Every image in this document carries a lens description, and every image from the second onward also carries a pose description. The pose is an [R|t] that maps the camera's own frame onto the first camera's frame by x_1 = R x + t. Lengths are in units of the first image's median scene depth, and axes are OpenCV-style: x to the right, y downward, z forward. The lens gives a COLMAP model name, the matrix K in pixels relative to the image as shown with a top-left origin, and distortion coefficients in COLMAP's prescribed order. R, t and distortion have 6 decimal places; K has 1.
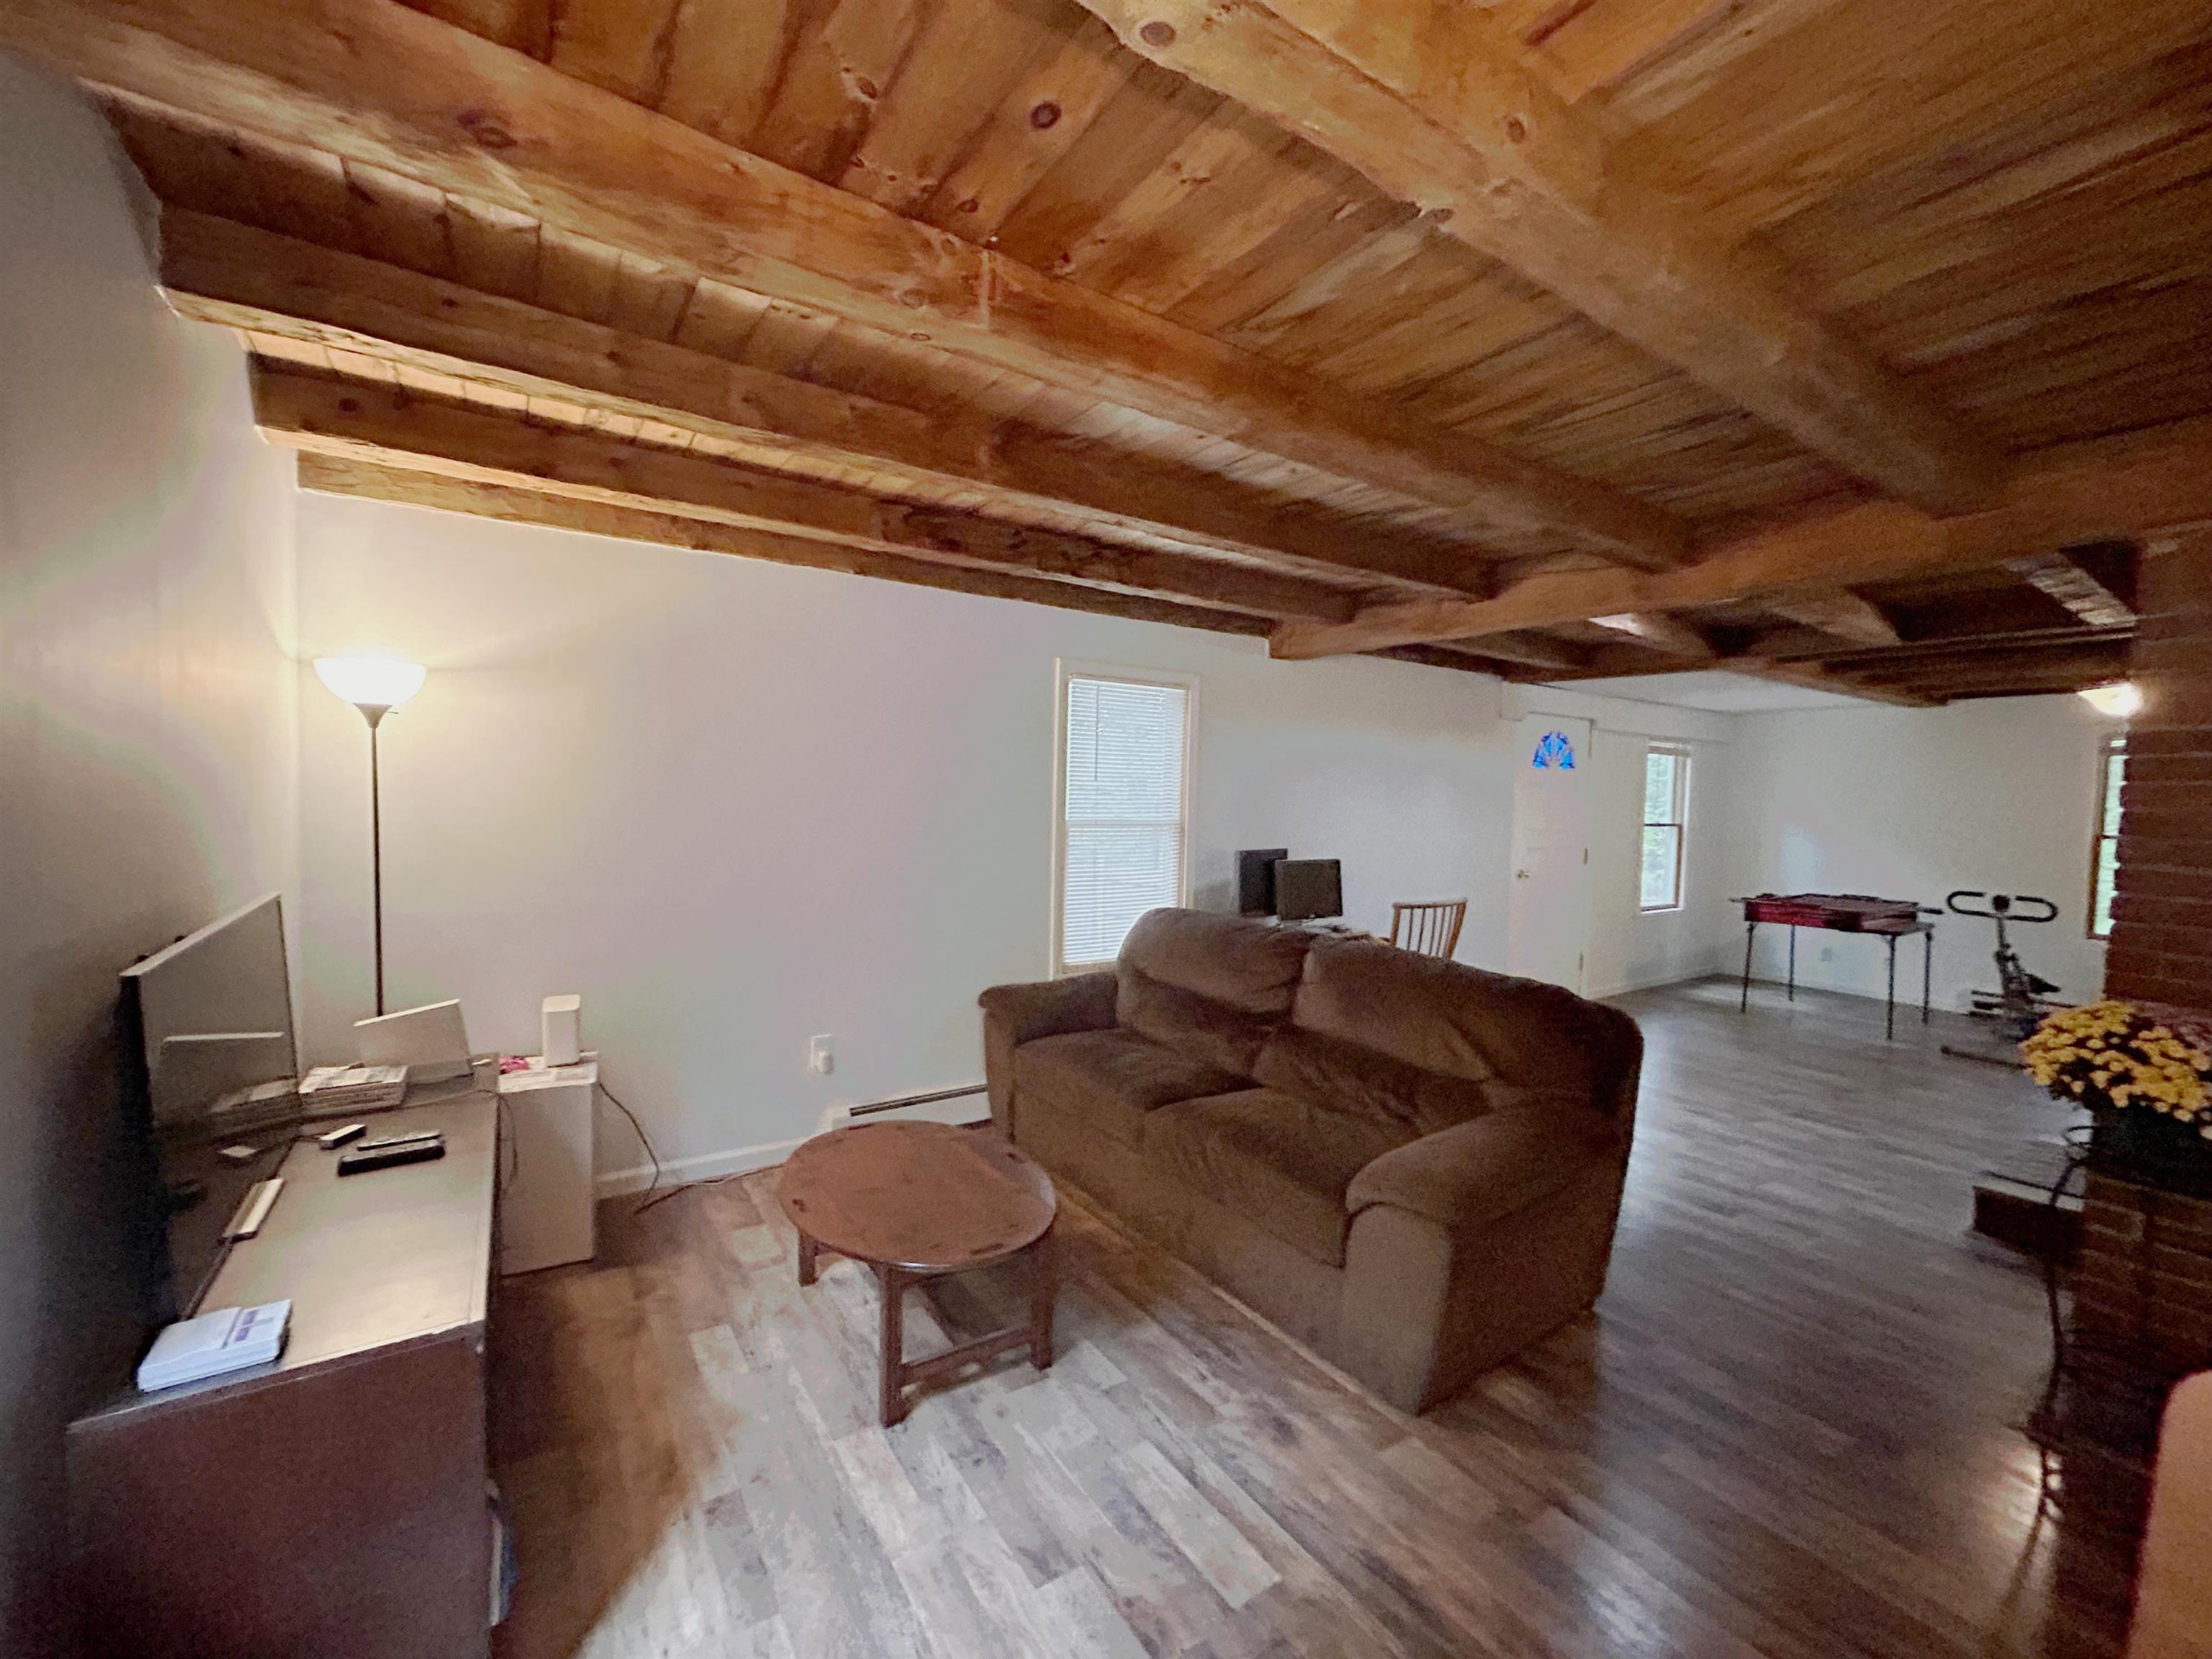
lens RADIAL K [[902.9, 0, 1099.4], [0, 902.9, 842.7], [0, 0, 1]] dist [-0.003309, 0.002477]
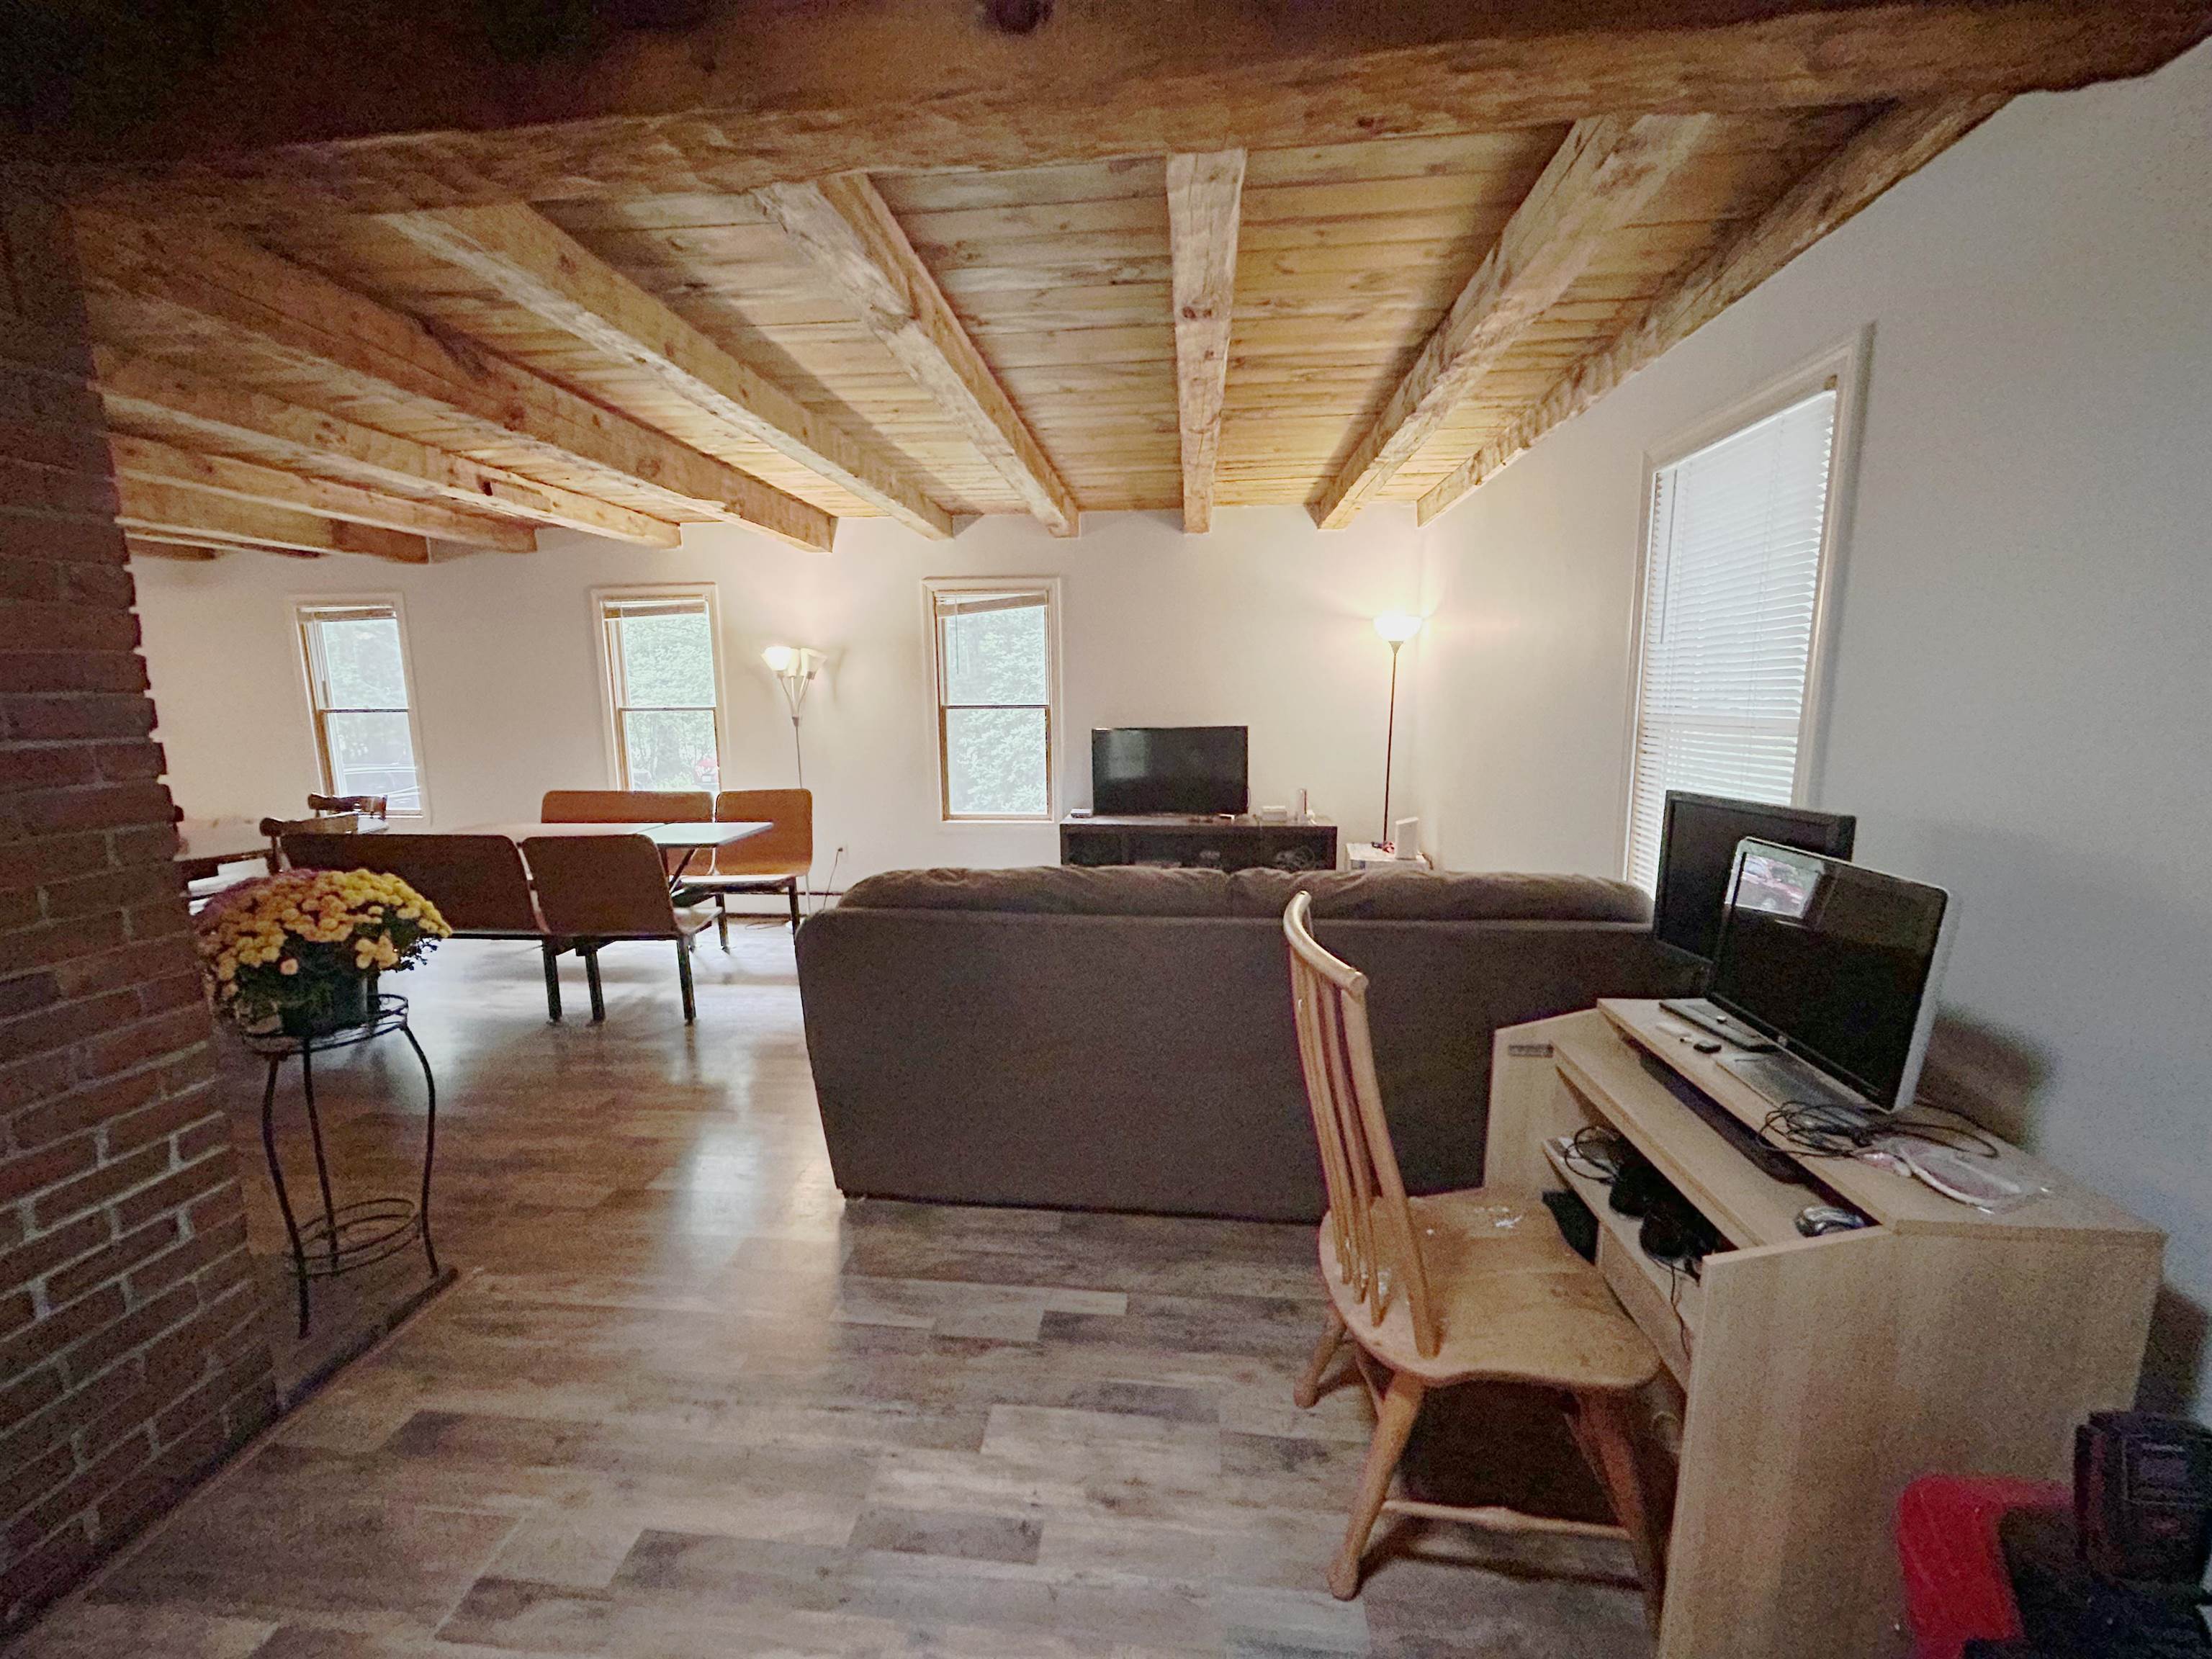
lens RADIAL K [[902.9, 0, 1093.9], [0, 902.9, 832.8], [0, 0, 1]] dist [-0.003309, 0.002477]
pose [[-0.644069, 0.098222, -0.758636, 0.611815], [-0.050960, 0.984010, 0.170666, -0.026581], [0.763268, 0.148581, -0.628765, 0.998013]]
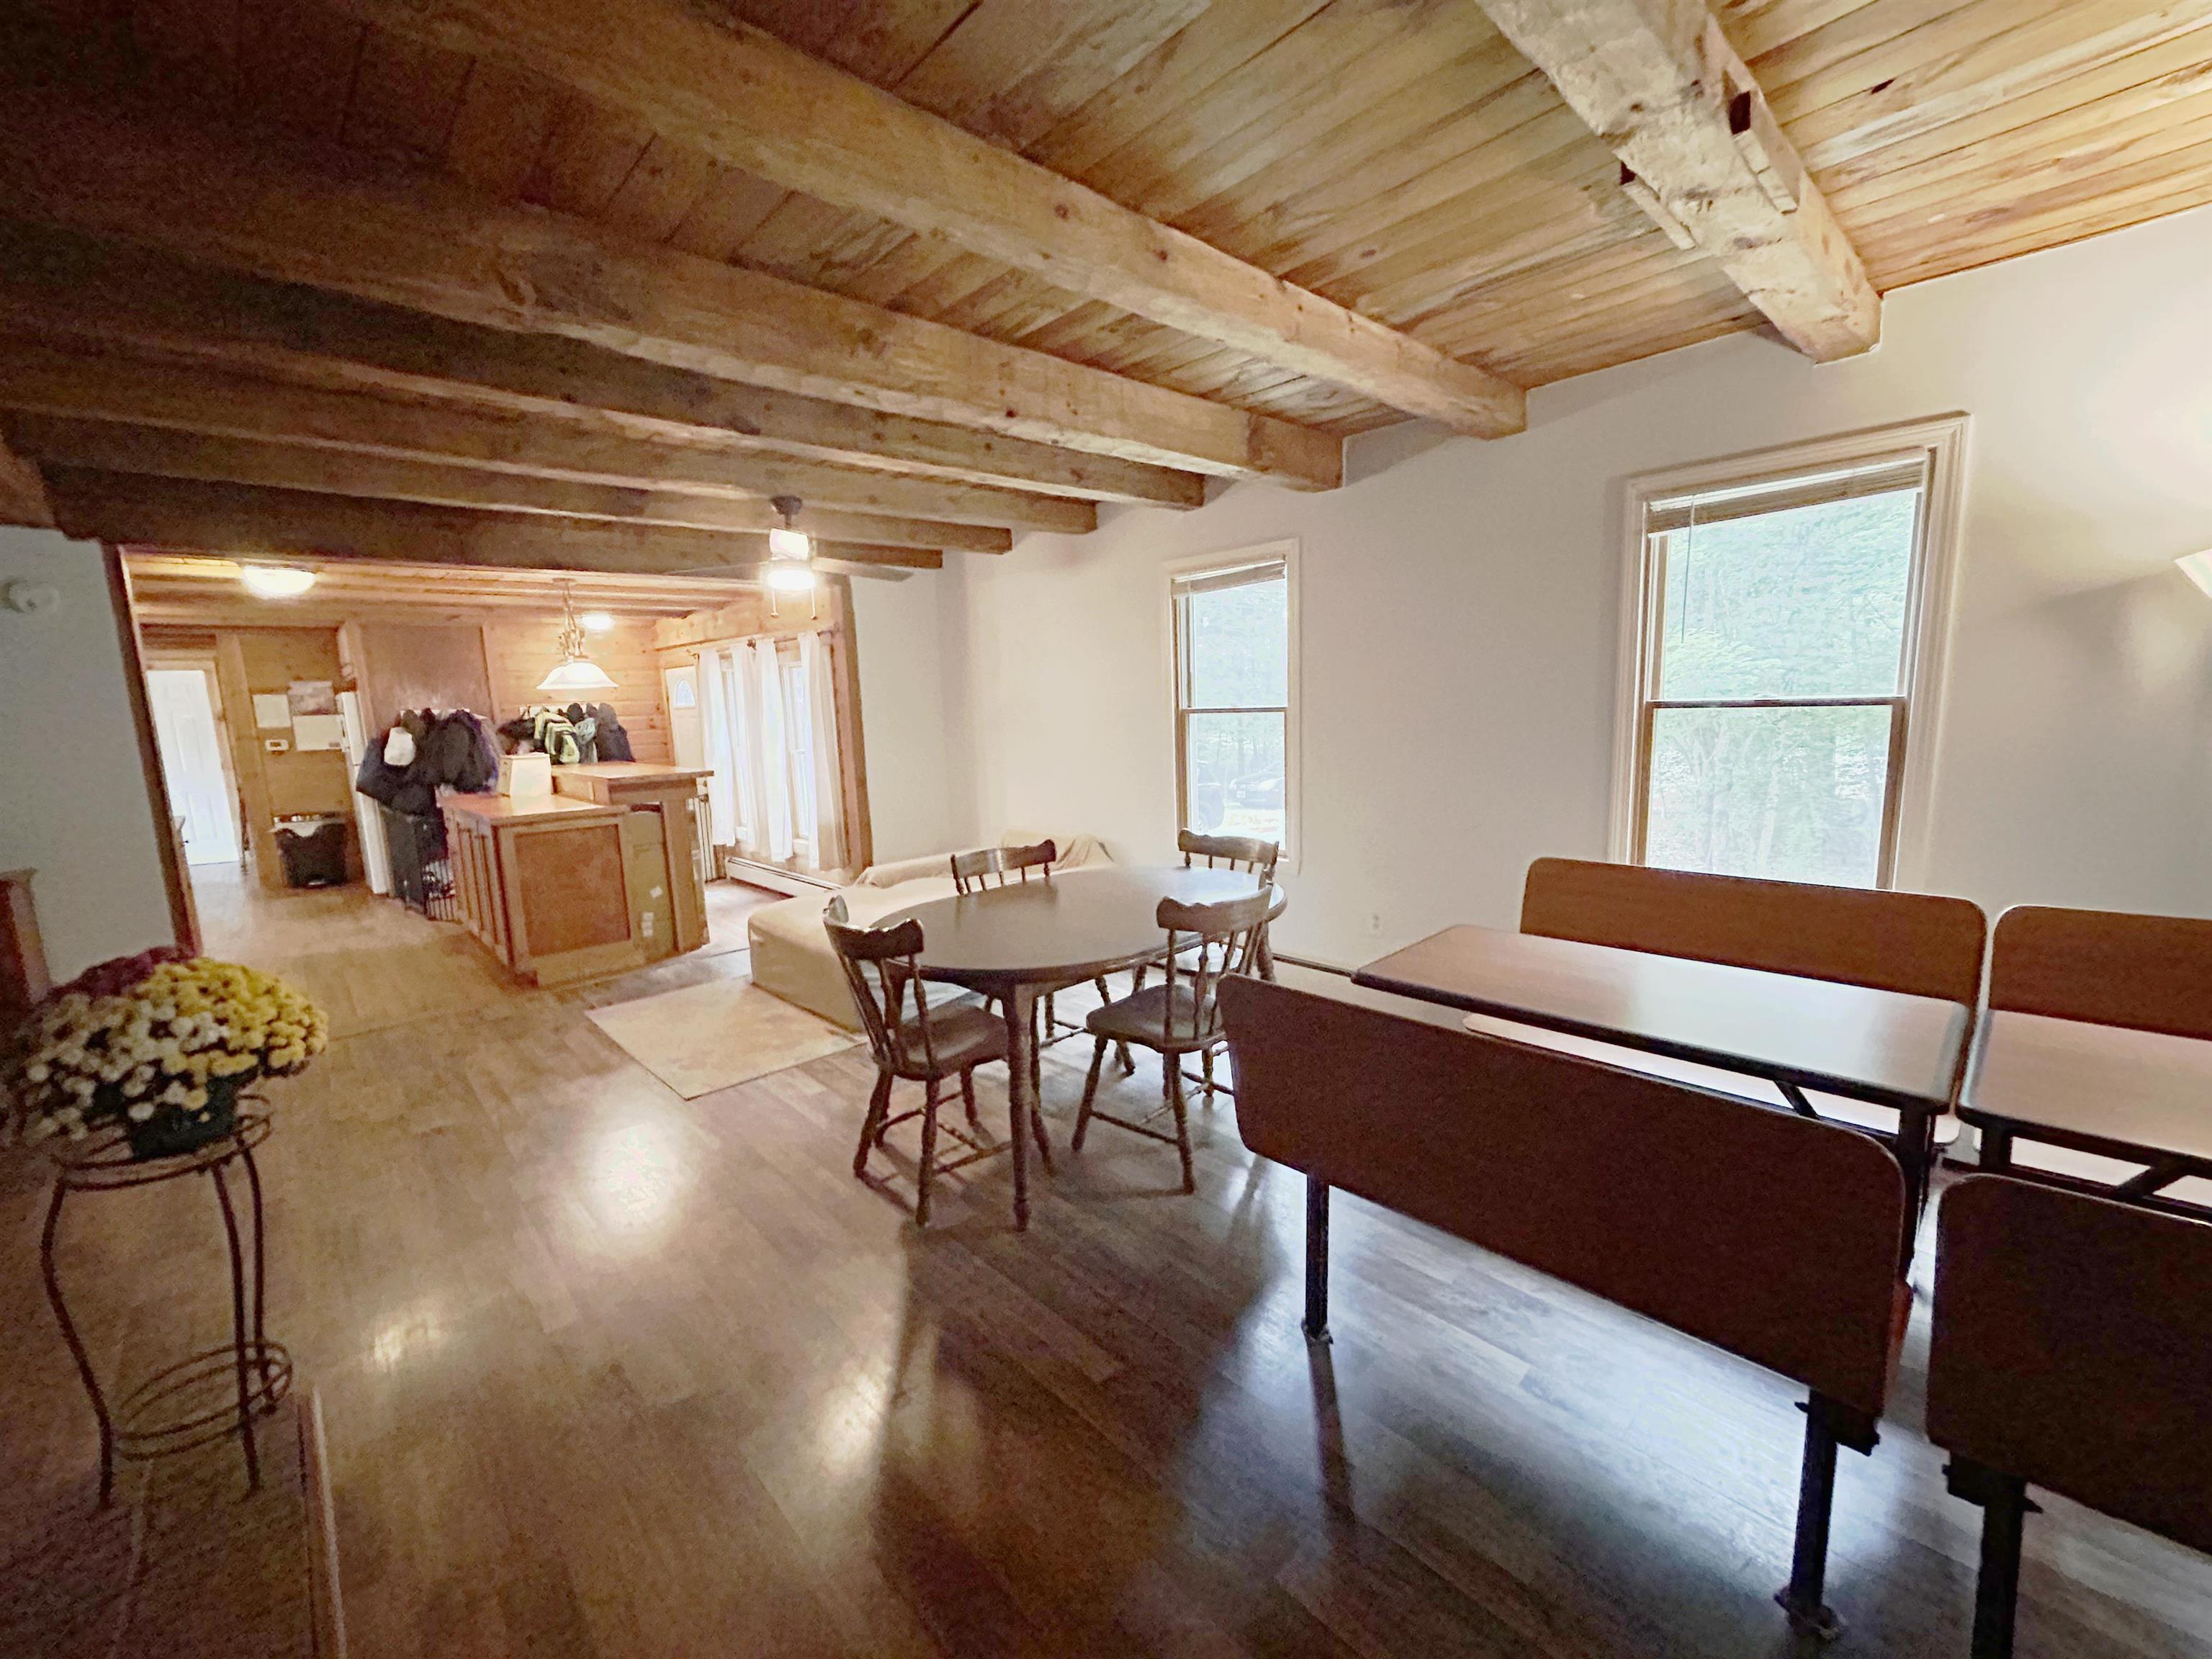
lens RADIAL K [[902.9, 0, 1103.0], [0, 902.9, 830.3], [0, 0, 1]] dist [-0.003309, 0.002477]
pose [[-0.988143, 0.030061, -0.150563, 0.564845], [-0.000576, 0.979913, 0.199424, 0.008319], [0.153533, 0.197146, -0.968277, 0.286343]]
